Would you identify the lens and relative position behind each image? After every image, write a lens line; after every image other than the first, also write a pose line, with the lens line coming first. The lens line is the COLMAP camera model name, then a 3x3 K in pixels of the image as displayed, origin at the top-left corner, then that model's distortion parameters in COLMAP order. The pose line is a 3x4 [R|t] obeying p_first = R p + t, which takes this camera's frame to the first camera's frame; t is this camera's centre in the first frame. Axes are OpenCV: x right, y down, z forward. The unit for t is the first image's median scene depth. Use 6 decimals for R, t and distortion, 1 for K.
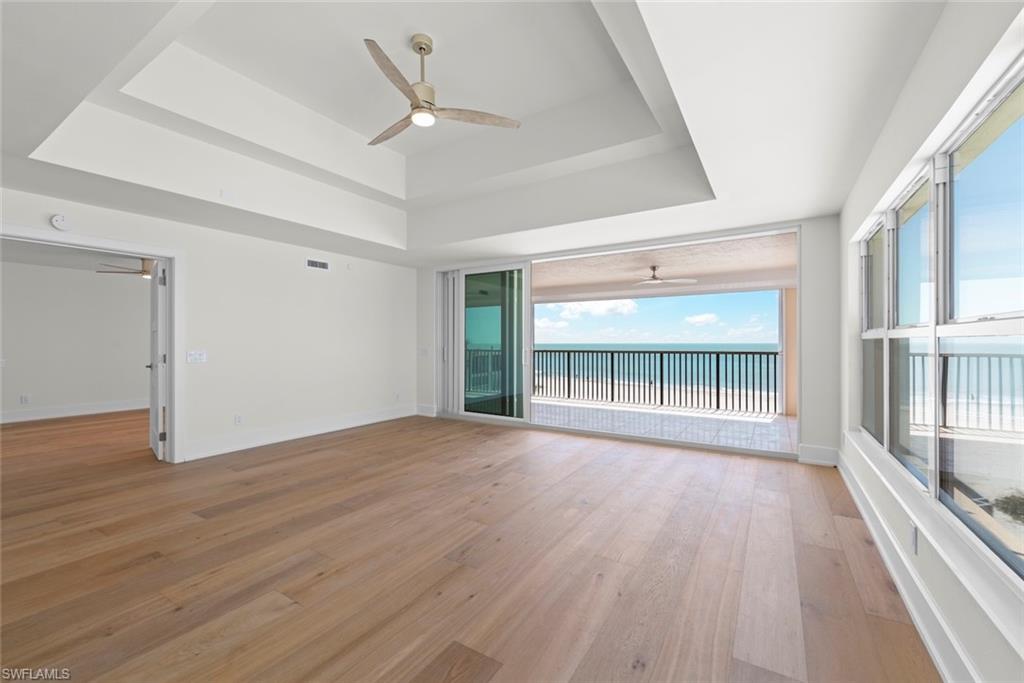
lens RADIAL K [[424.8, 0, 512.0], [0, 424.8, 341.5], [0, 0, 1]] dist [-0.002618, -0.000211]
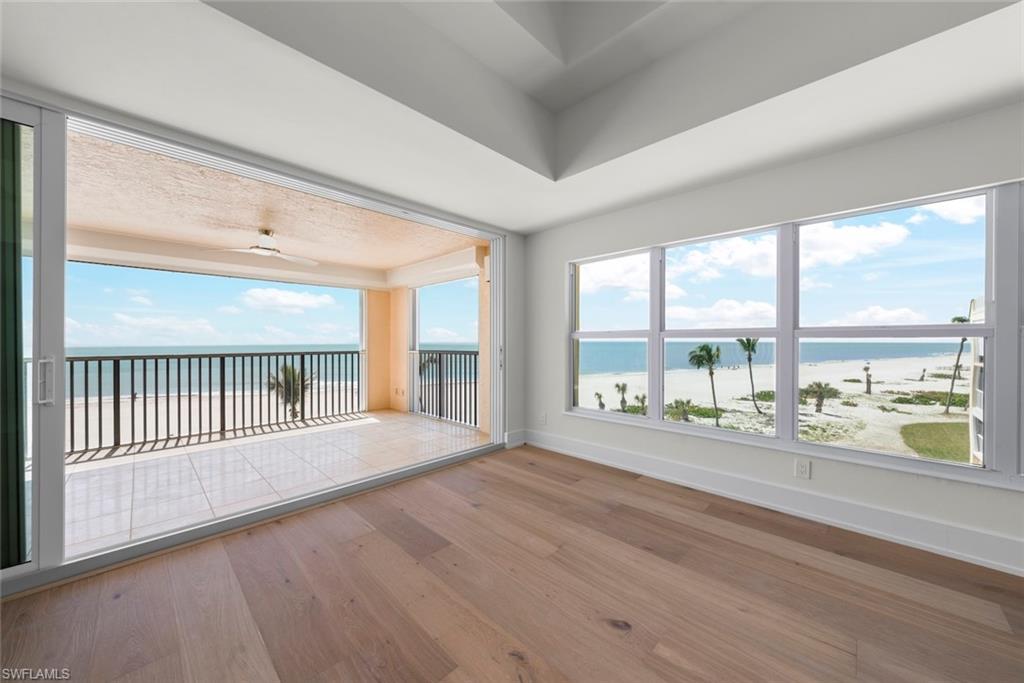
lens RADIAL K [[364.7, 0, 510.7], [0, 364.7, 342.3], [0, 0, 1]] dist [0.000246, -0.000170]
pose [[0.215175, -0.001232, 0.976575, -0.217349], [-0.001308, 0.999998, 0.001550, 0.003474], [-0.976575, -0.001611, 0.215173, 0.686195]]
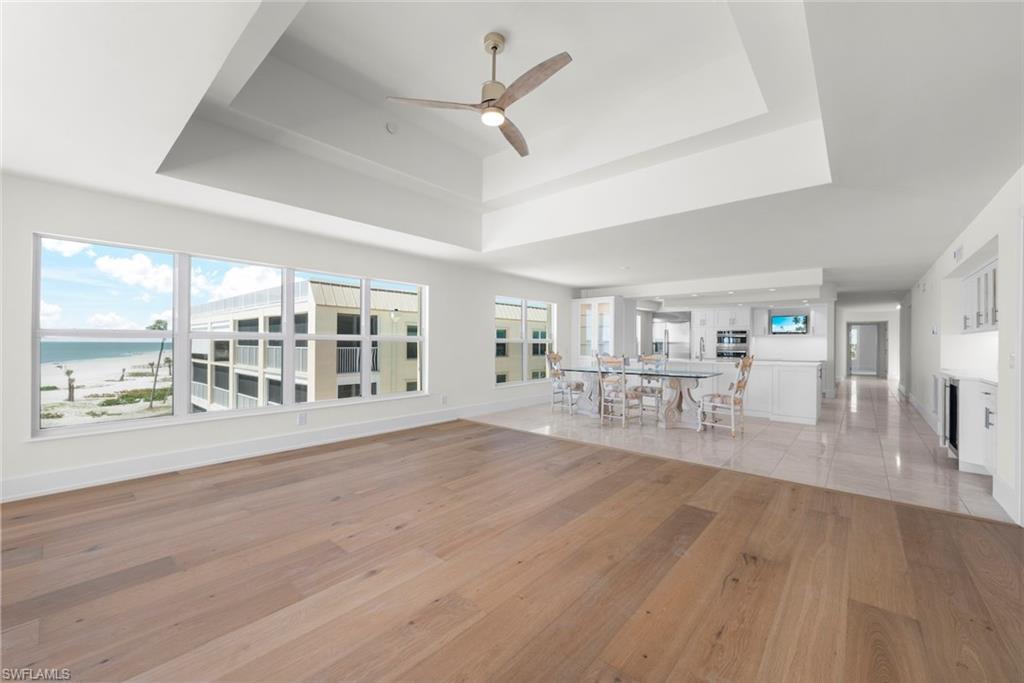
lens RADIAL K [[397.9, 0, 511.0], [0, 397.9, 342.1], [0, 0, 1]] dist [-0.000039, 0.000134]
pose [[-0.987928, -0.003860, 0.154863, -0.257580], [-0.004734, 0.999975, -0.005274, 0.003481], [-0.154839, -0.005943, -0.987922, 1.241716]]
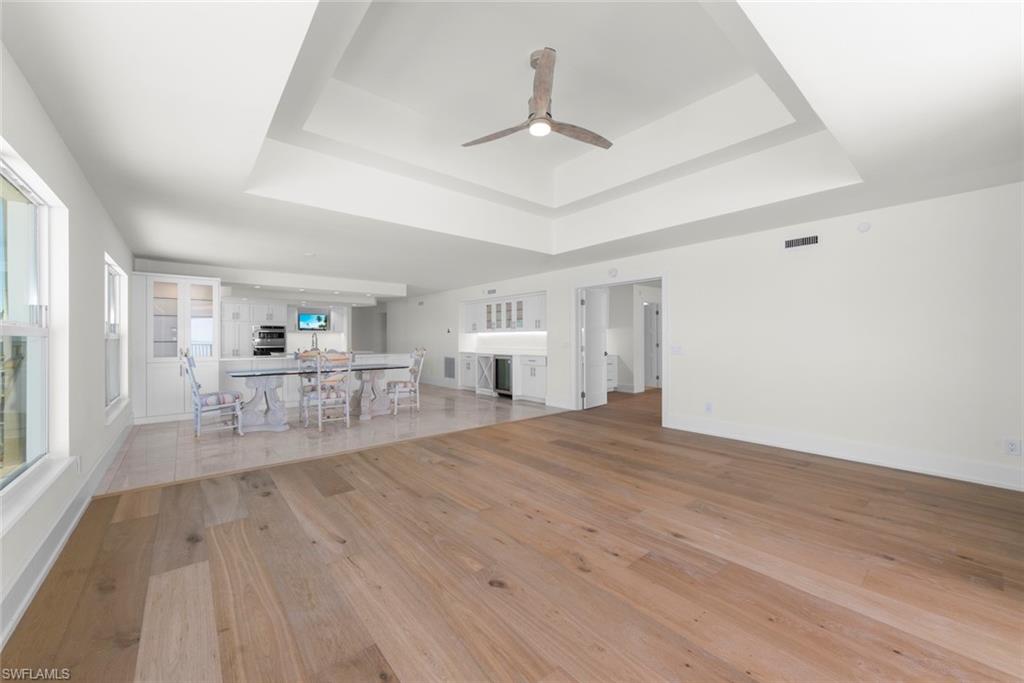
lens RADIAL K [[388.1, 0, 504.2], [0, 388.1, 338.3], [0, 0, 1]] dist [-0.000063, 0.000006]
pose [[-0.321177, -0.000462, -0.947019, 0.482220], [0.004476, 0.999988, -0.002005, 0.001669], [0.947009, -0.004883, -0.321171, 0.795117]]
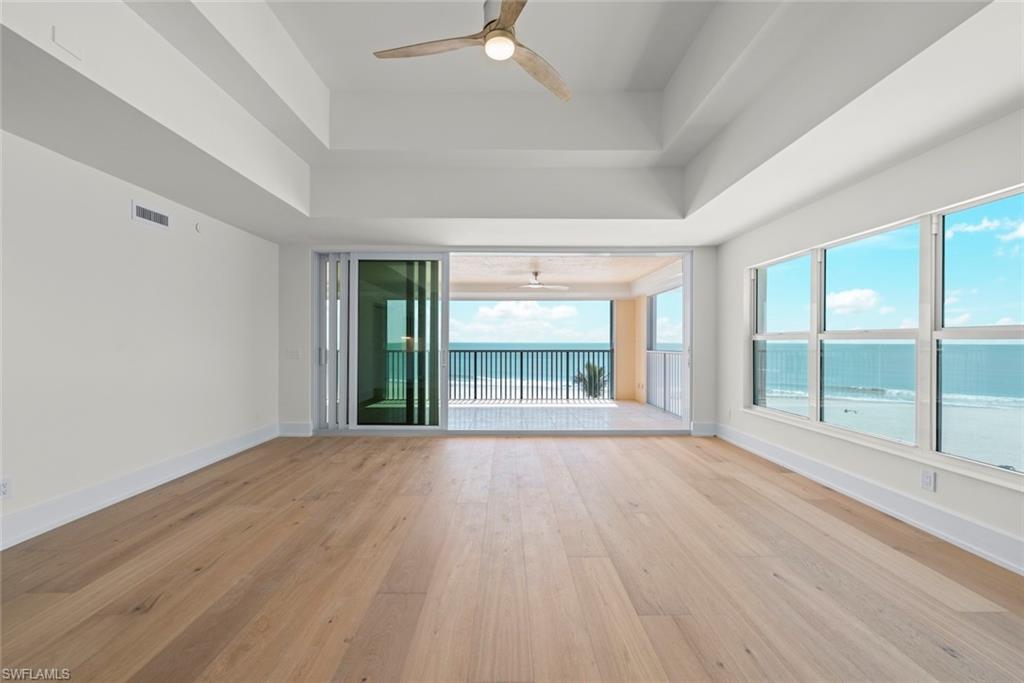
lens RADIAL K [[397.9, 0, 511.0], [0, 397.9, 342.1], [0, 0, 1]] dist [-0.000039, 0.000134]
pose [[0.841527, 0.002325, 0.540209, -0.373991], [-0.003710, 0.999992, 0.001476, 0.001404], [-0.540202, -0.003247, 0.841529, 0.250869]]
